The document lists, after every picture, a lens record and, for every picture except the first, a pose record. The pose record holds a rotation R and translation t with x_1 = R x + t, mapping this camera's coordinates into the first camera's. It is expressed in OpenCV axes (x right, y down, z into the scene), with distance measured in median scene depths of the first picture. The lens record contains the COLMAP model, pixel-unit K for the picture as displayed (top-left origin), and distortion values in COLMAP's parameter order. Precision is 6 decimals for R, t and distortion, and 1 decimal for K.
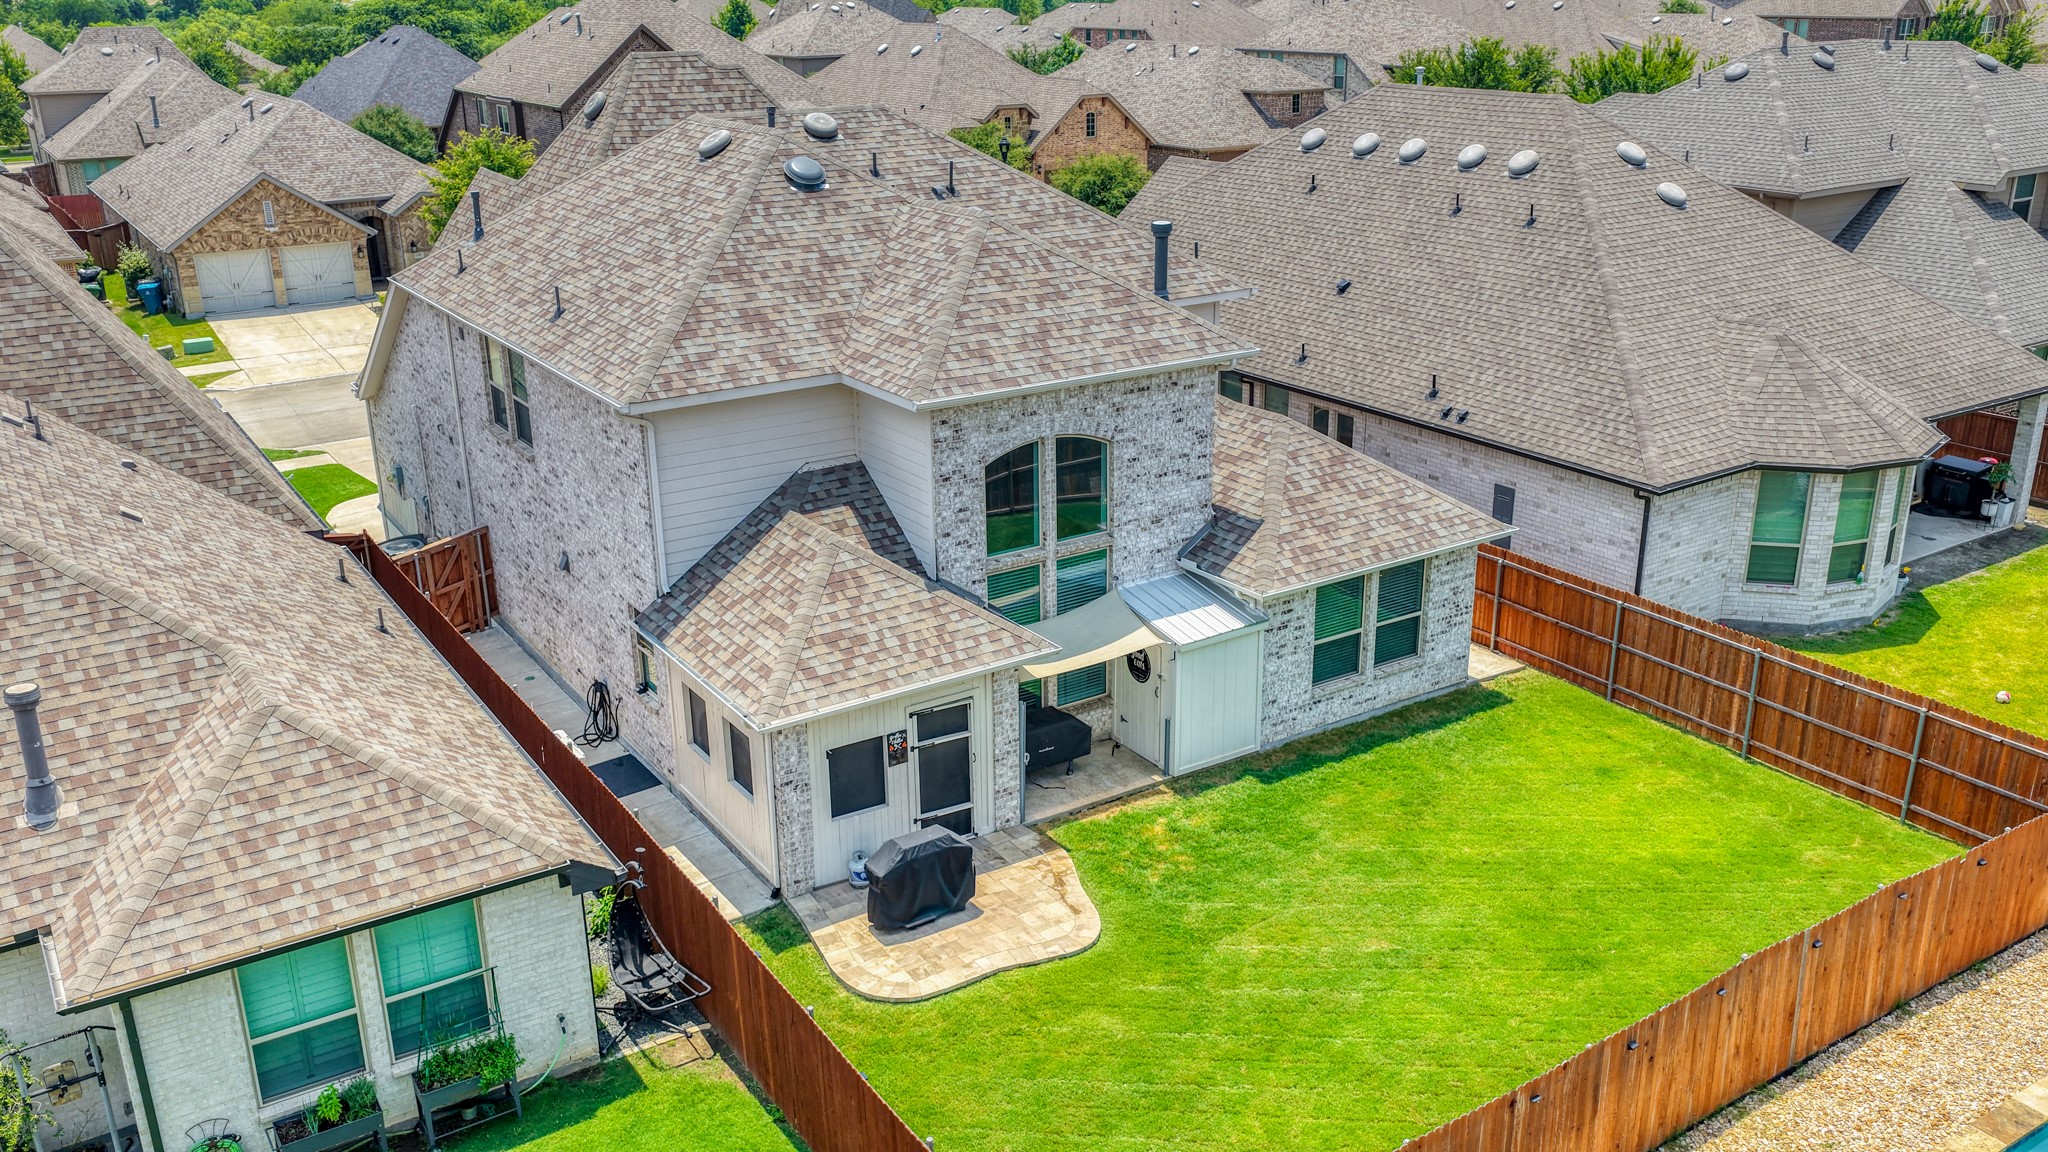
lens RADIAL K [[1707.0, 0, 1024.0], [0, 1707.0, 576.0], [0, 0, 1]] dist [-0.017722, 0.043532]
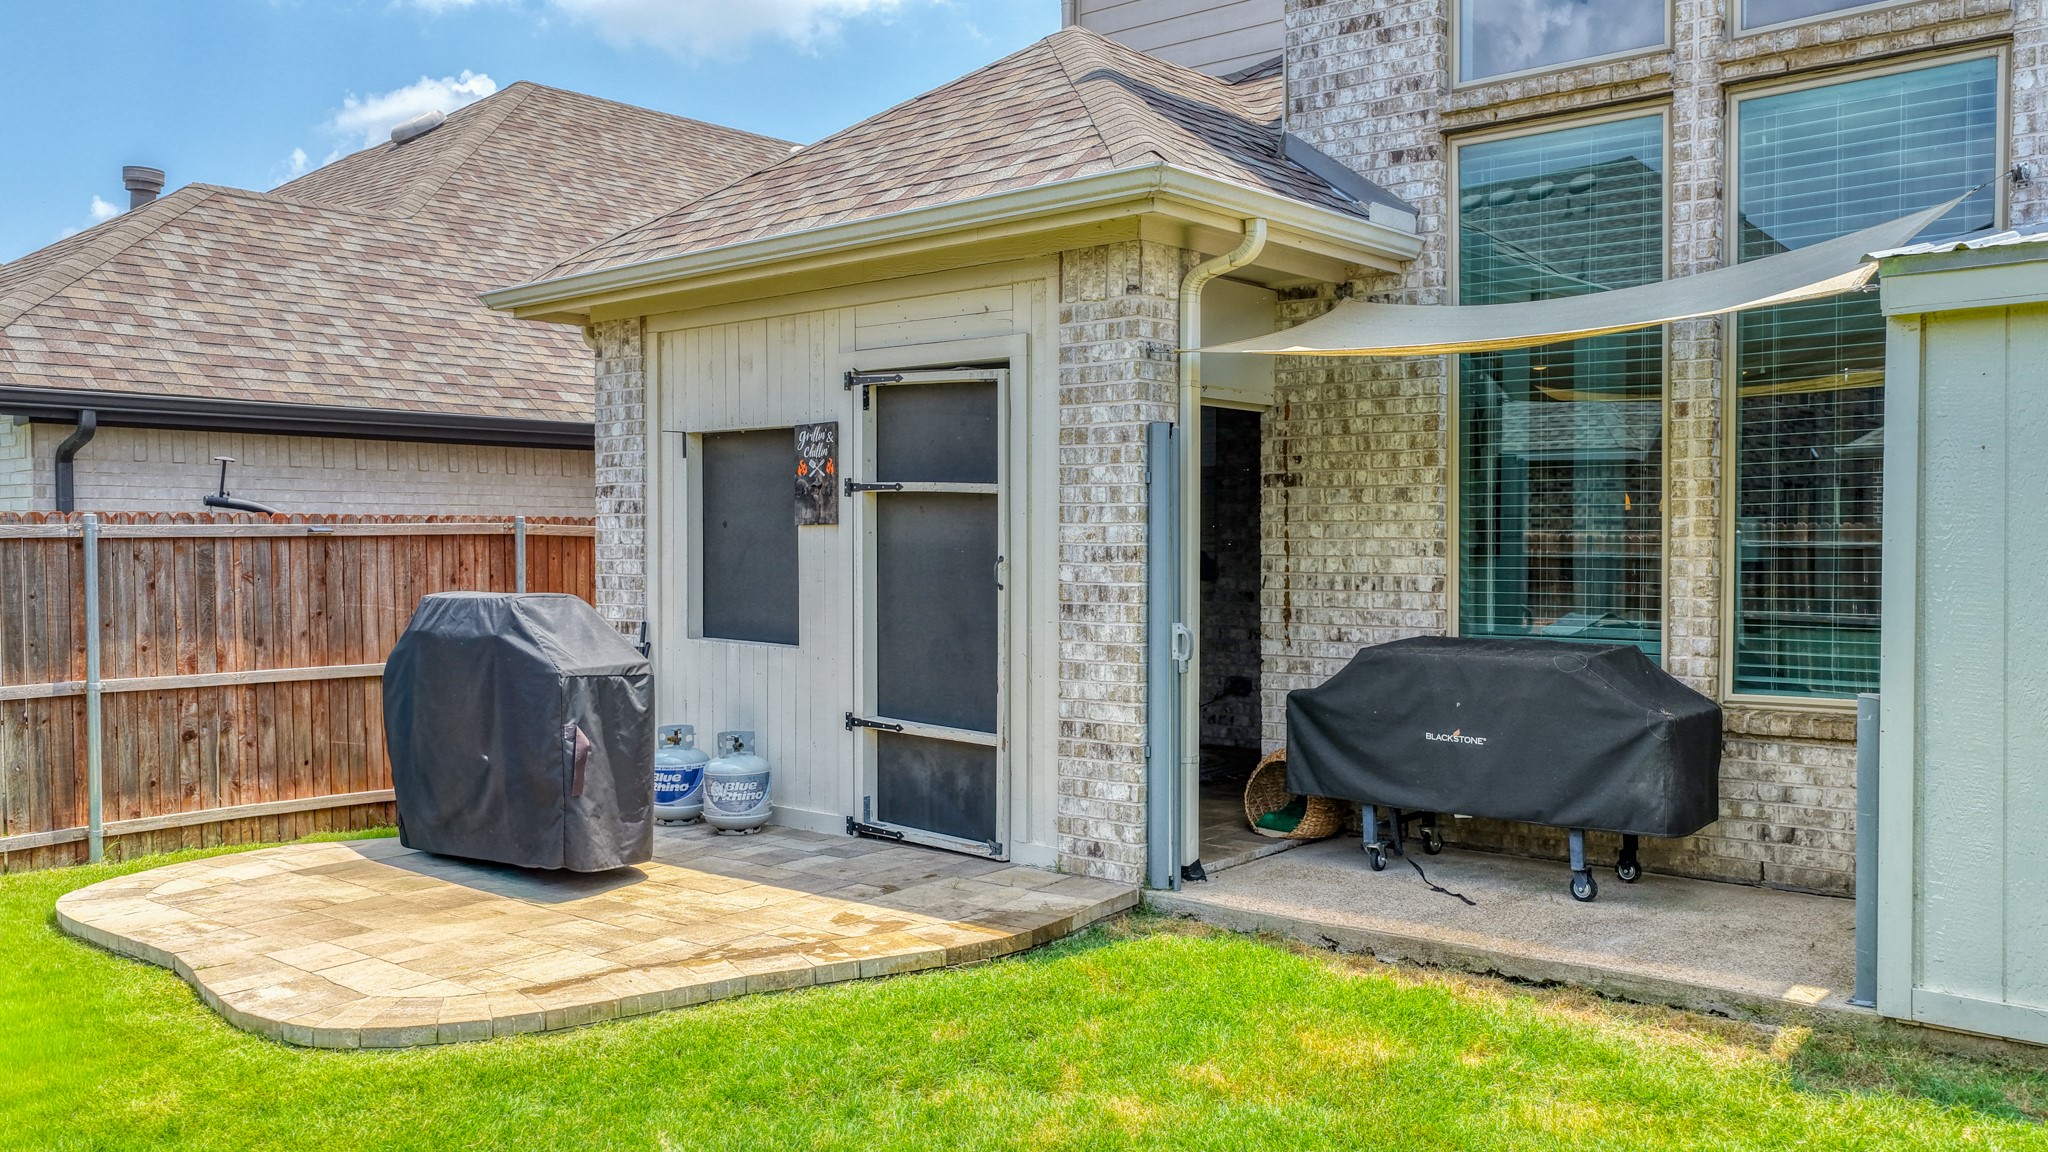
lens RADIAL K [[1707.0, 0, 1024.0], [0, 1707.0, 576.0], [0, 0, 1]] dist [-0.017722, 0.043532]
pose [[0.276773, 0.031066, -0.960433, 0.246449], [-0.325992, 0.943242, -0.063433, 0.114470], [0.903950, 0.330650, 0.271191, 0.839782]]
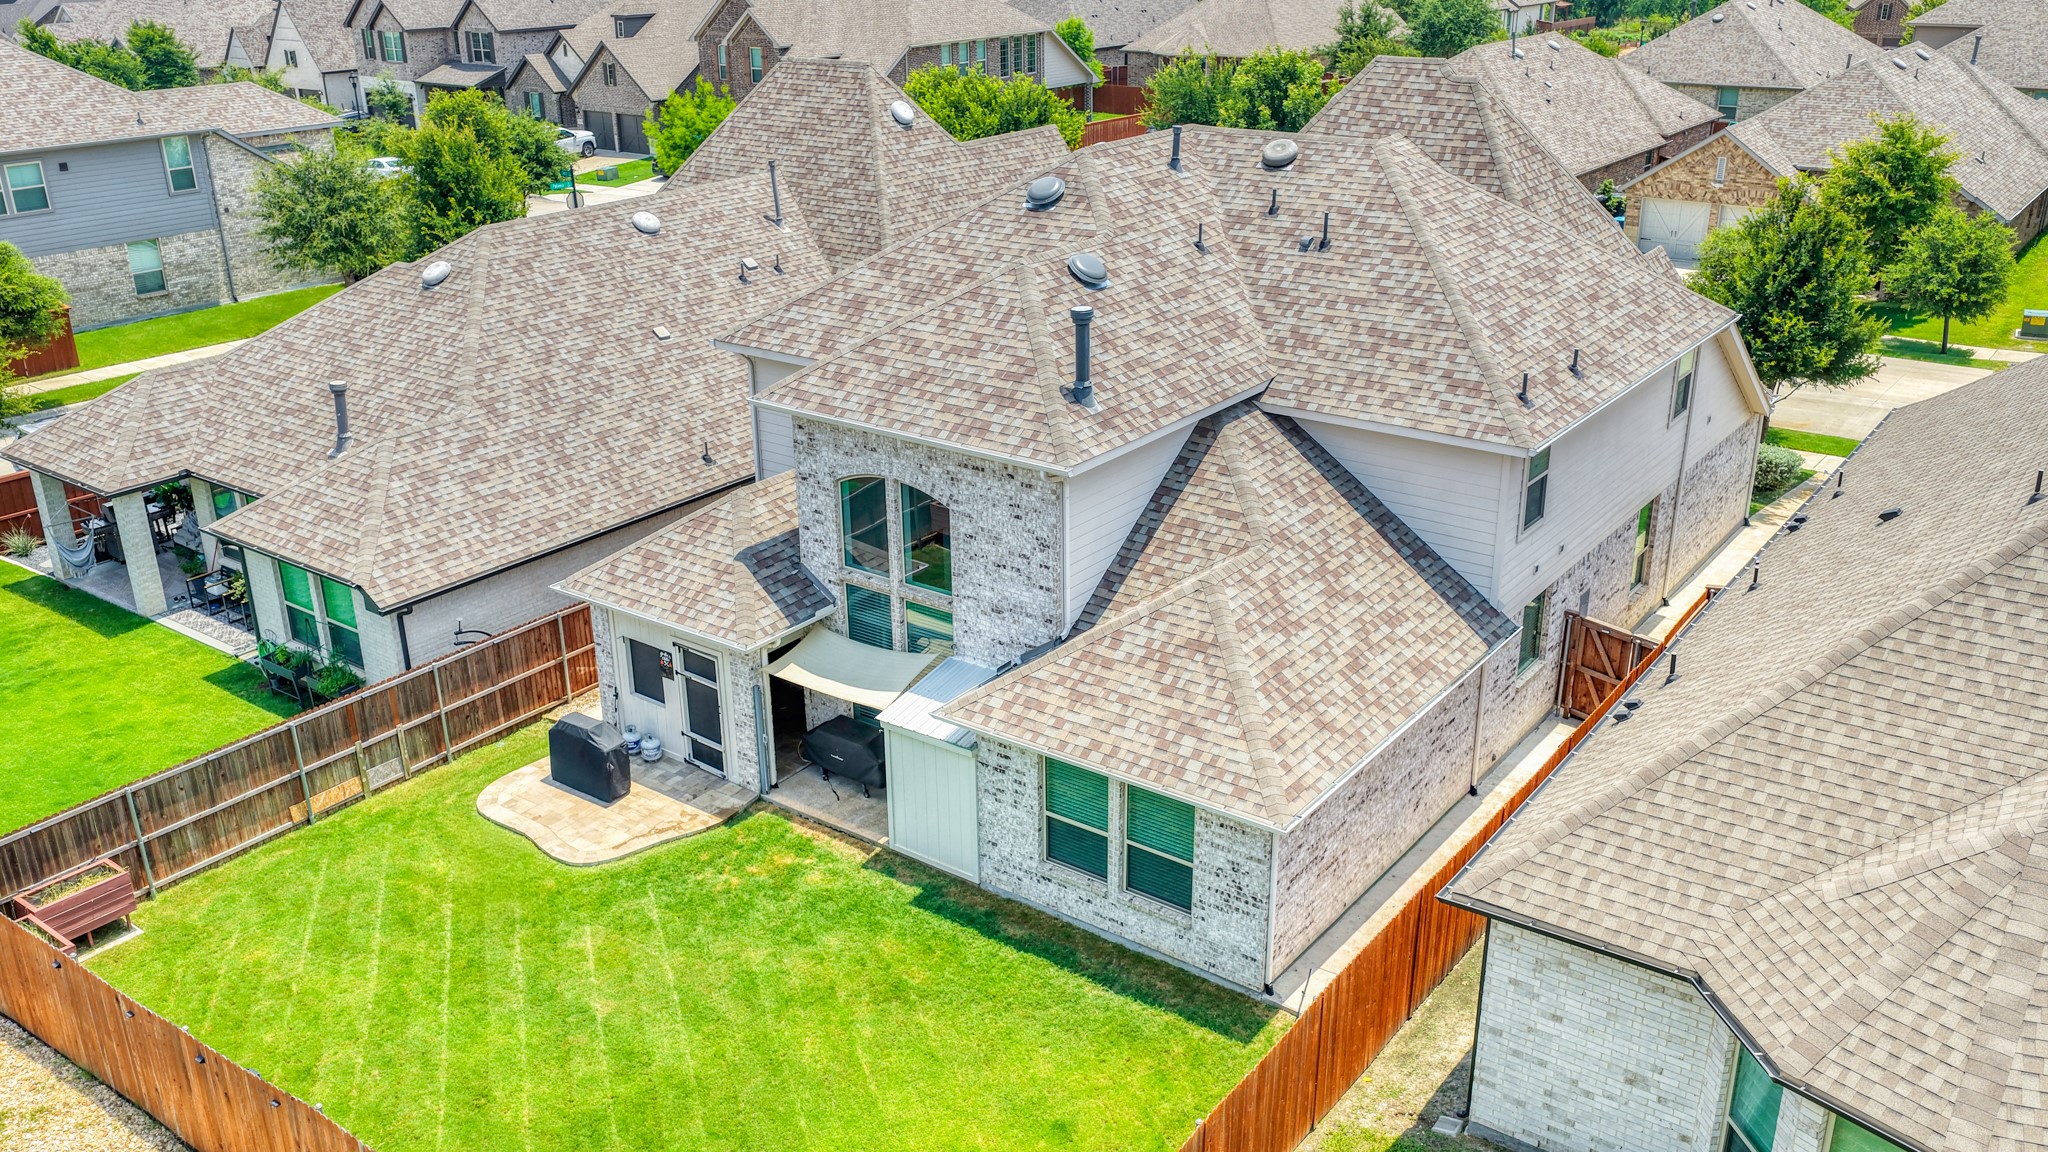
lens RADIAL K [[1707.0, 0, 1024.0], [0, 1707.0, 576.0], [0, 0, 1]] dist [-0.017722, 0.043532]
pose [[0.344947, 0.358066, -0.867641, 0.910939], [-0.309565, 0.916056, 0.254973, -0.300459], [0.886104, 0.180639, 0.426836, 0.618500]]
